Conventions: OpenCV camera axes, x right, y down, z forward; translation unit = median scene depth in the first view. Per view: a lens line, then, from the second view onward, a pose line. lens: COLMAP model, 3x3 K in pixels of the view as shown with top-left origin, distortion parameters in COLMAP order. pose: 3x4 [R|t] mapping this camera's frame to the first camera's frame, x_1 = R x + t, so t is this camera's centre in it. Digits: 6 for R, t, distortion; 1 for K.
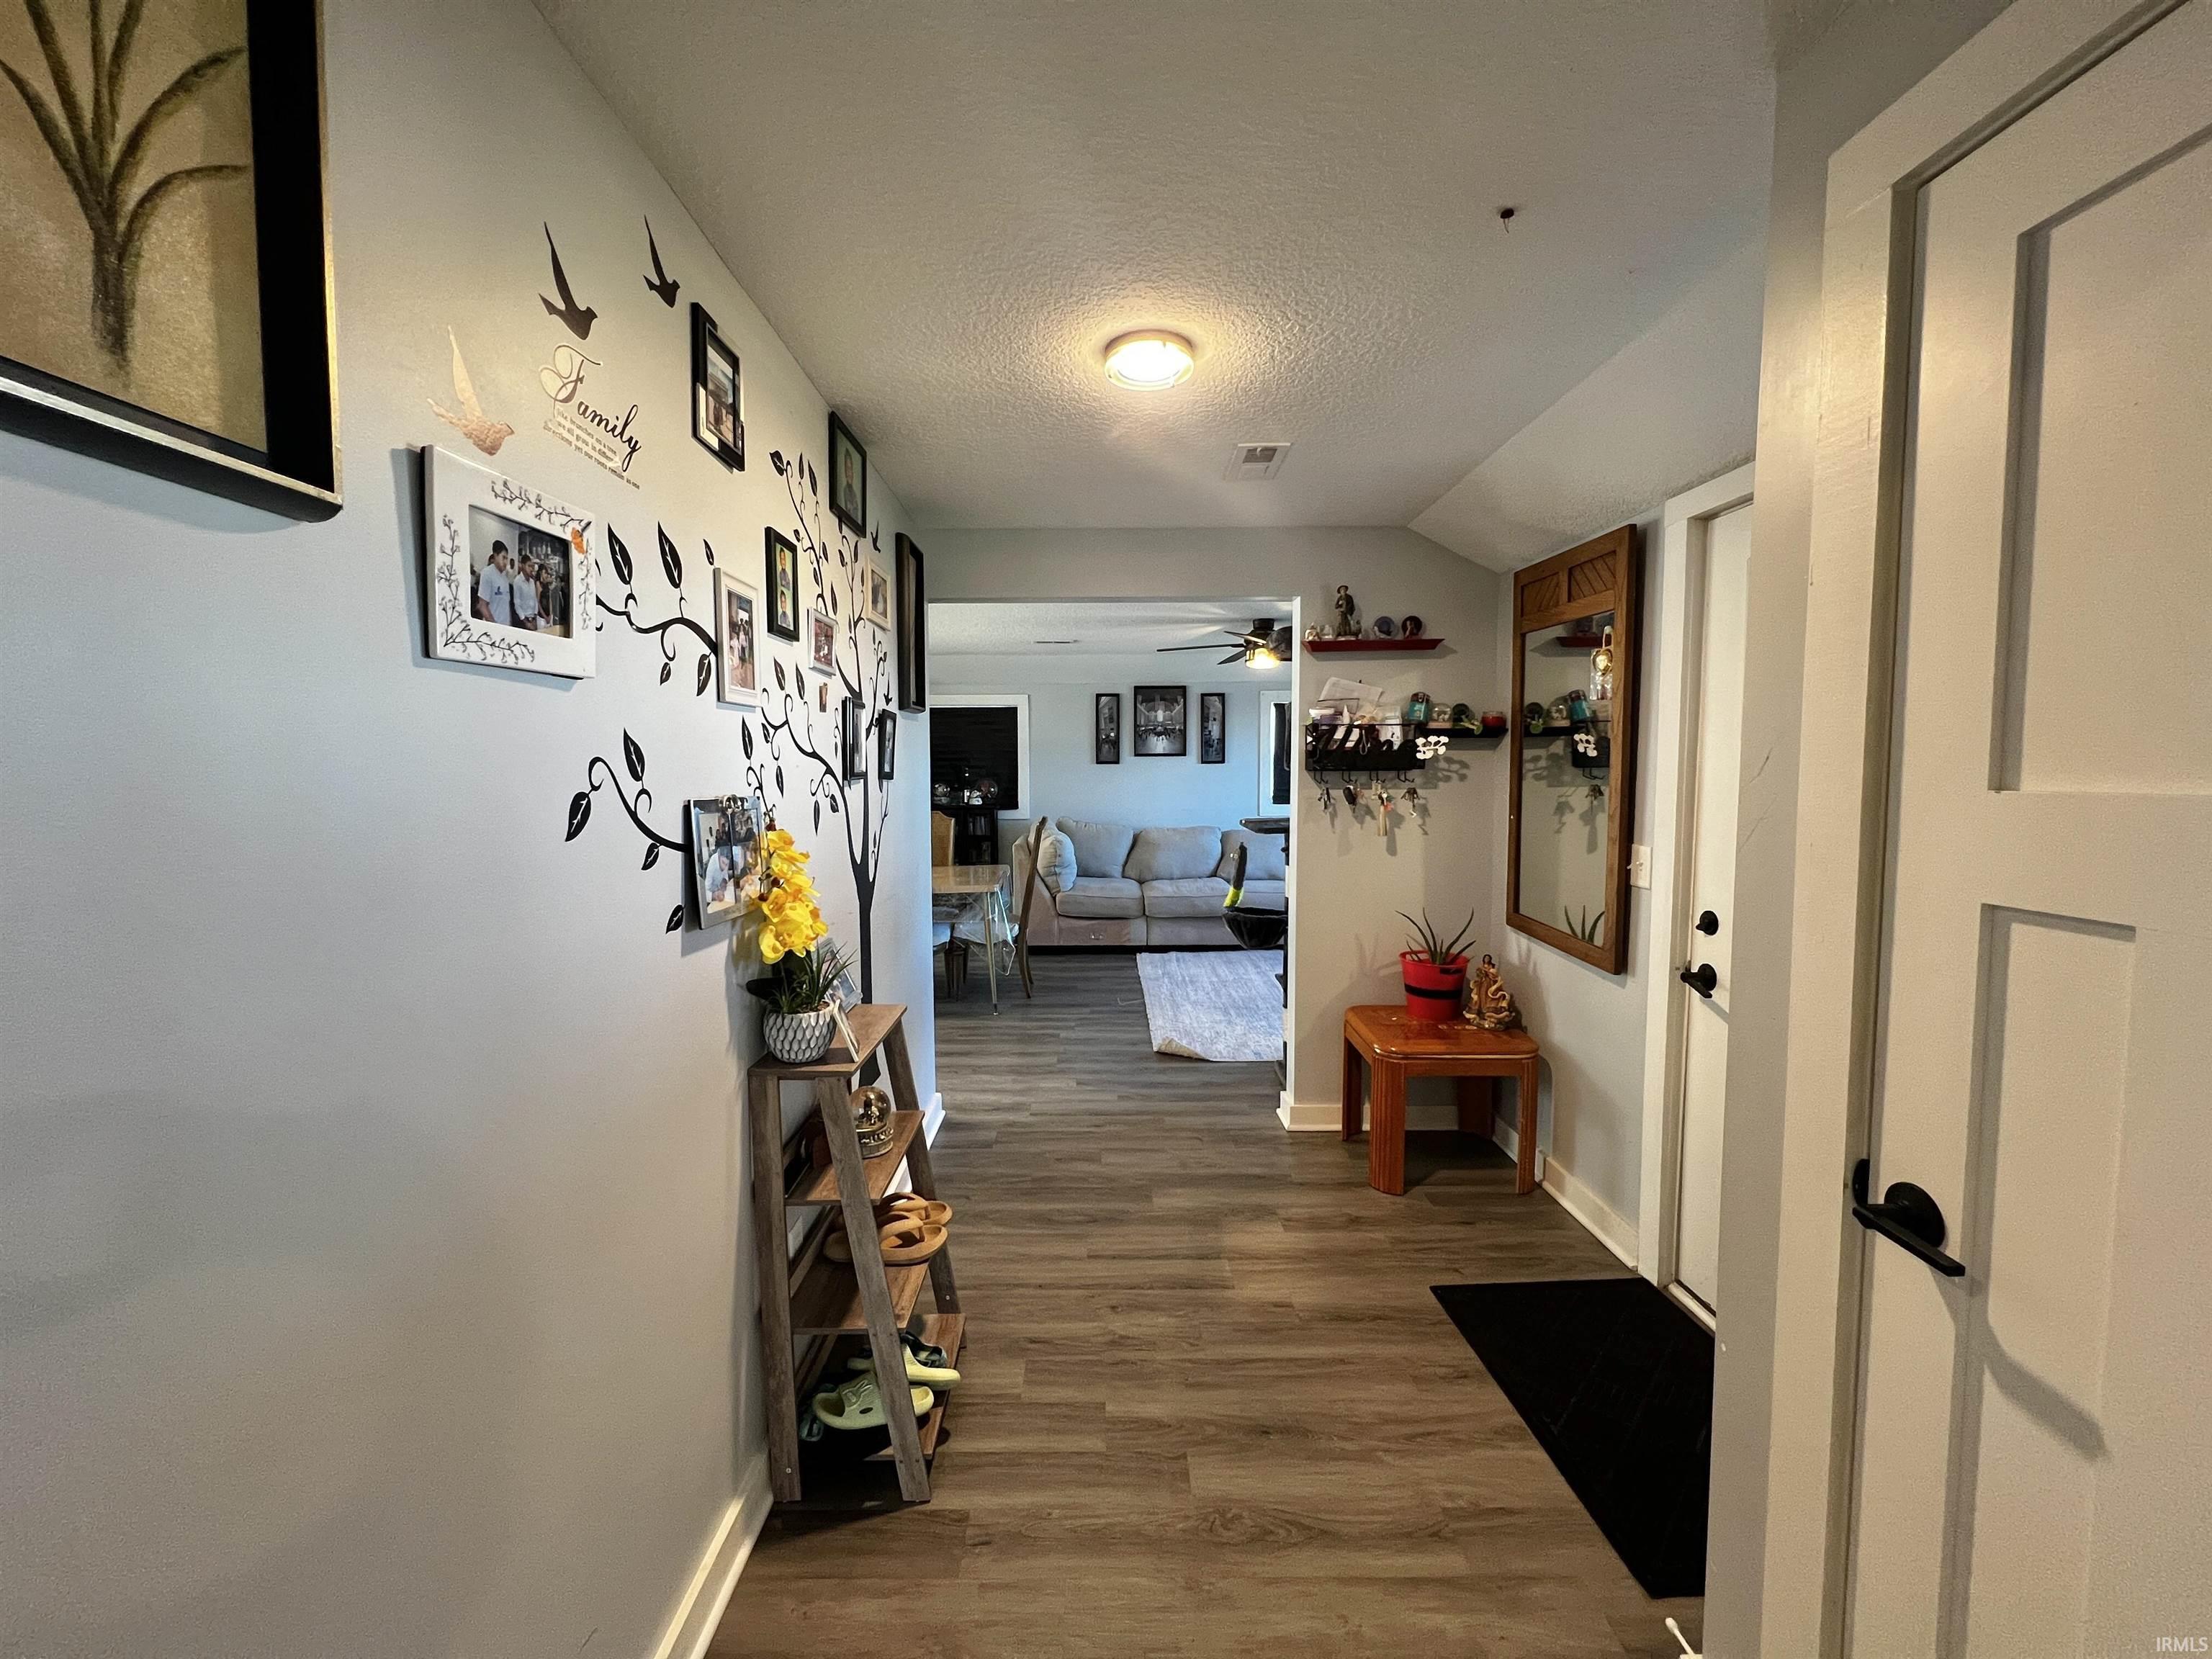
lens RADIAL K [[881.2, 0, 1106.2], [0, 881.2, 817.6], [0, 0, 1]] dist [-0.003484, 0.001012]
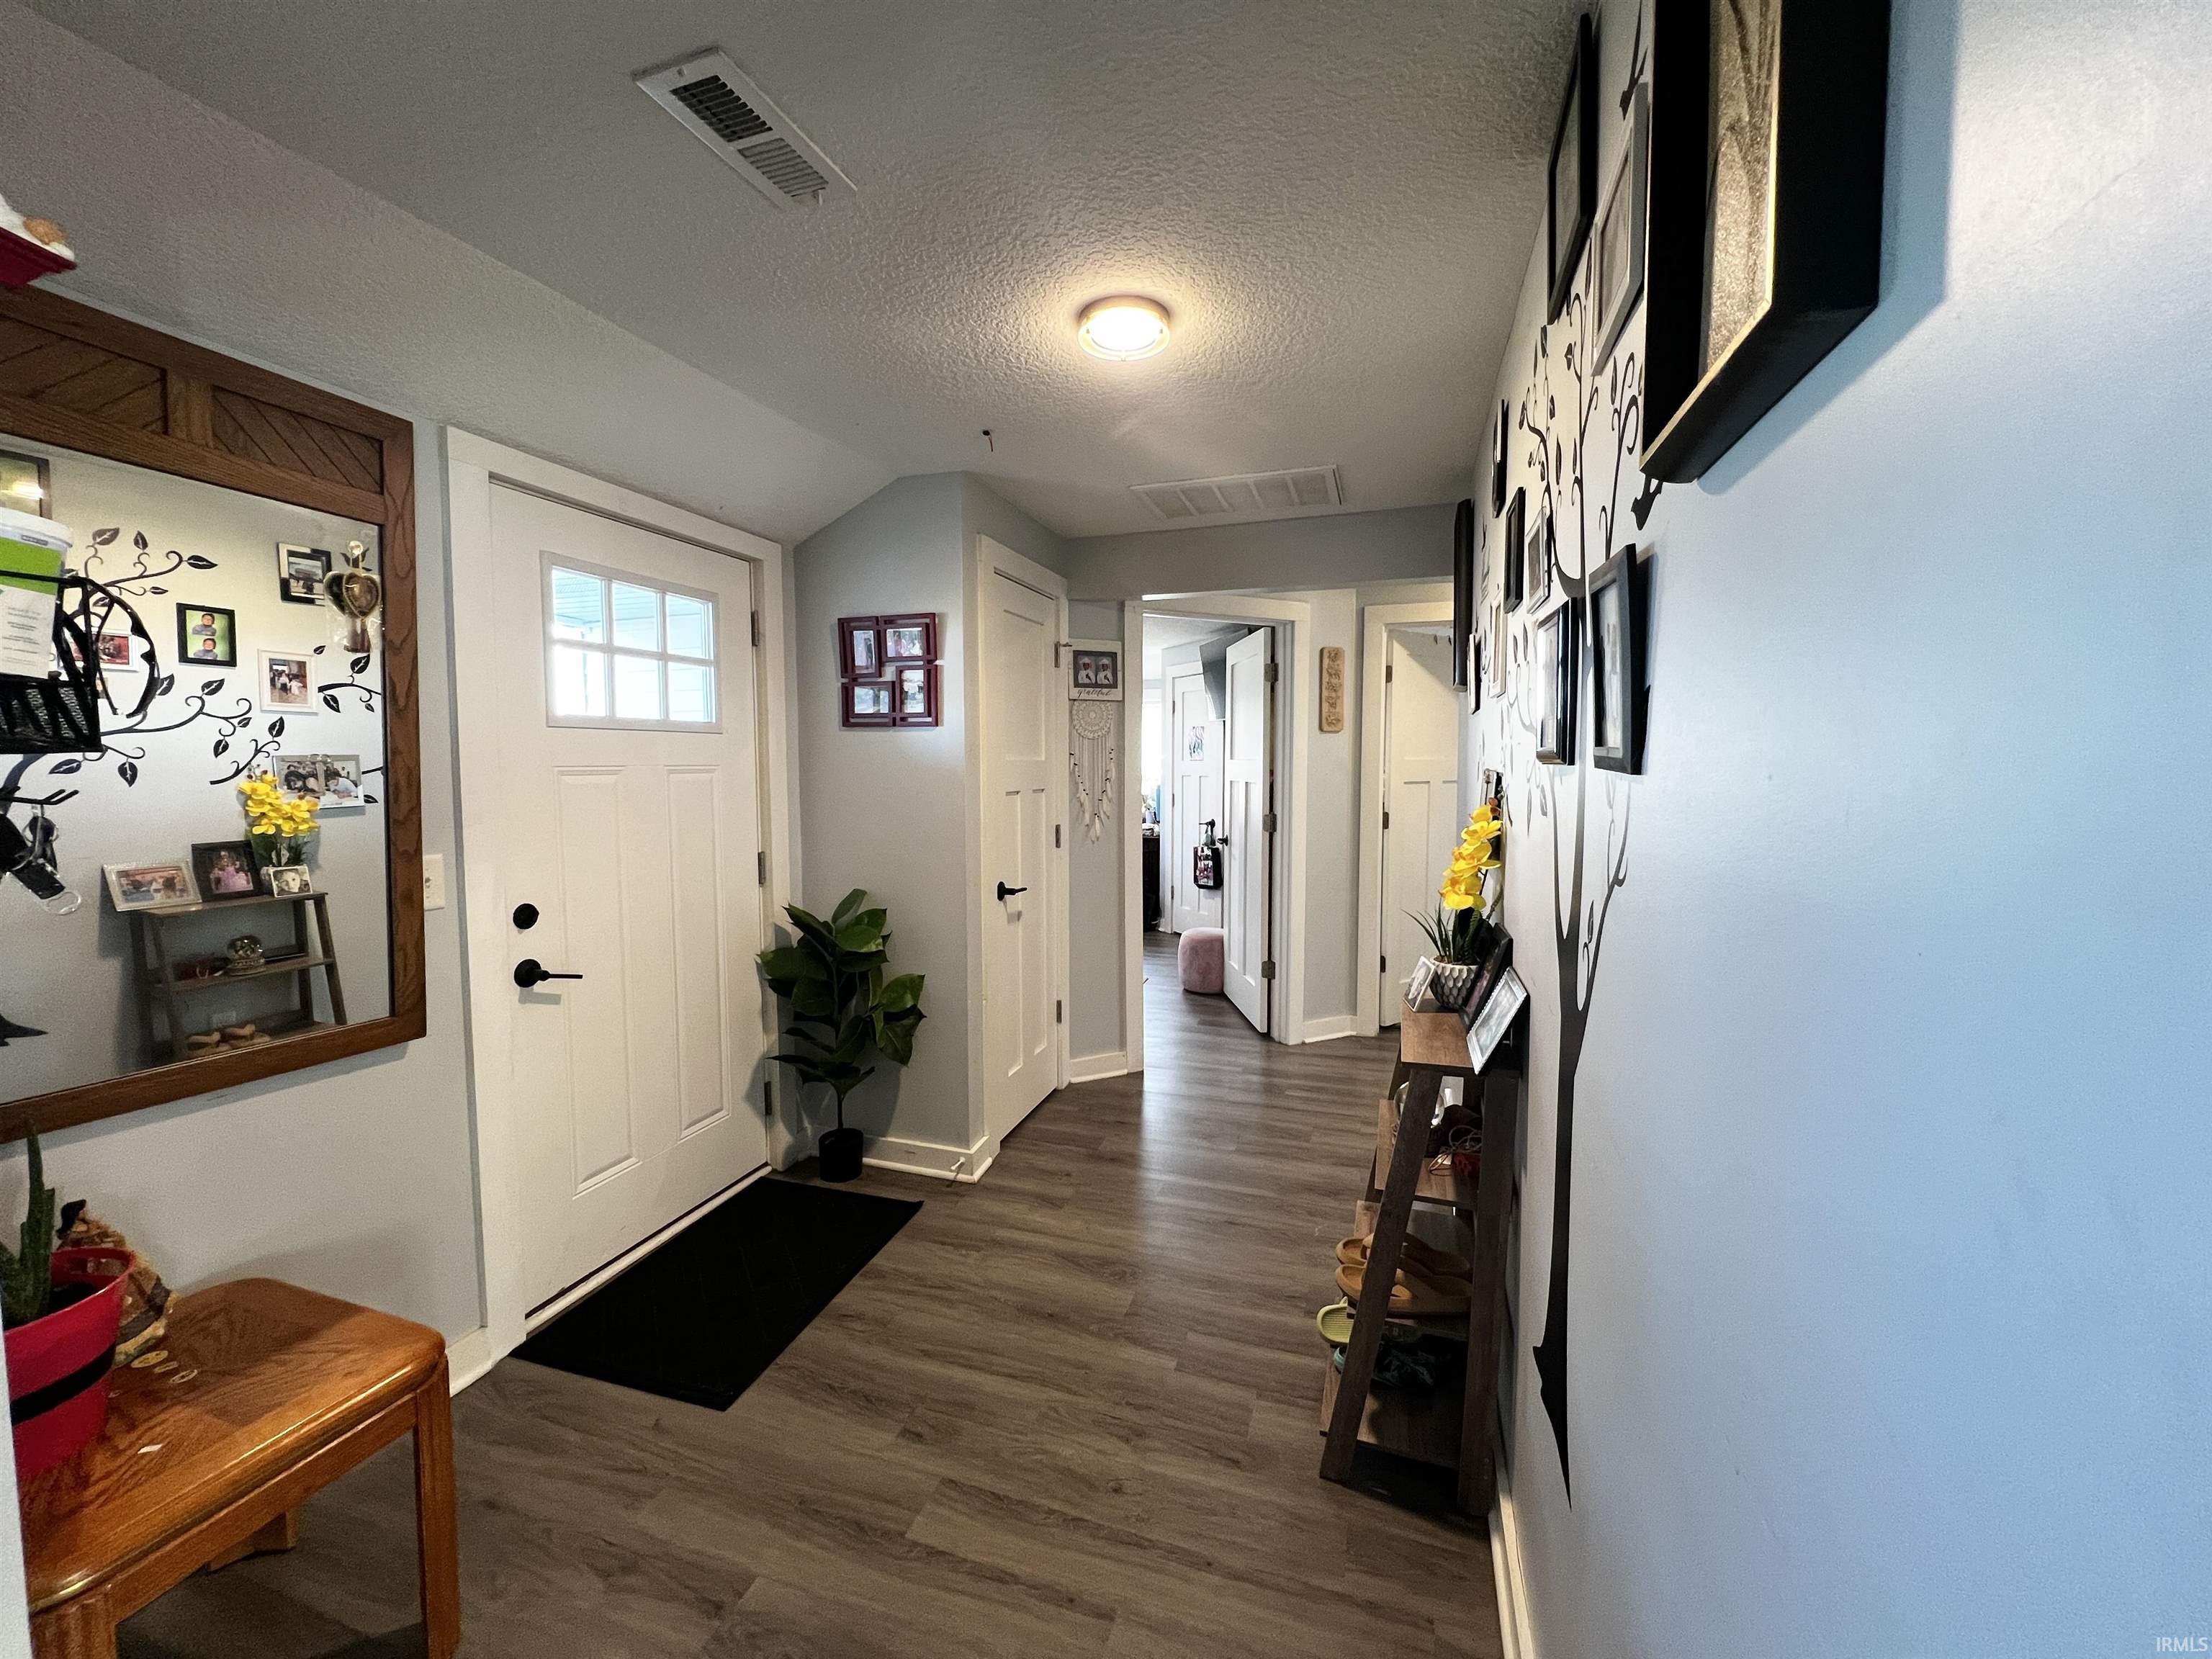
lens RADIAL K [[881.2, 0, 1105.0], [0, 881.2, 816.6], [0, 0, 1]] dist [-0.003484, 0.001012]
pose [[-0.945654, -0.020191, 0.324547, -0.224565], [0.021736, 0.991913, 0.125044, -0.096696], [-0.324447, 0.125302, -0.937568, 1.751798]]
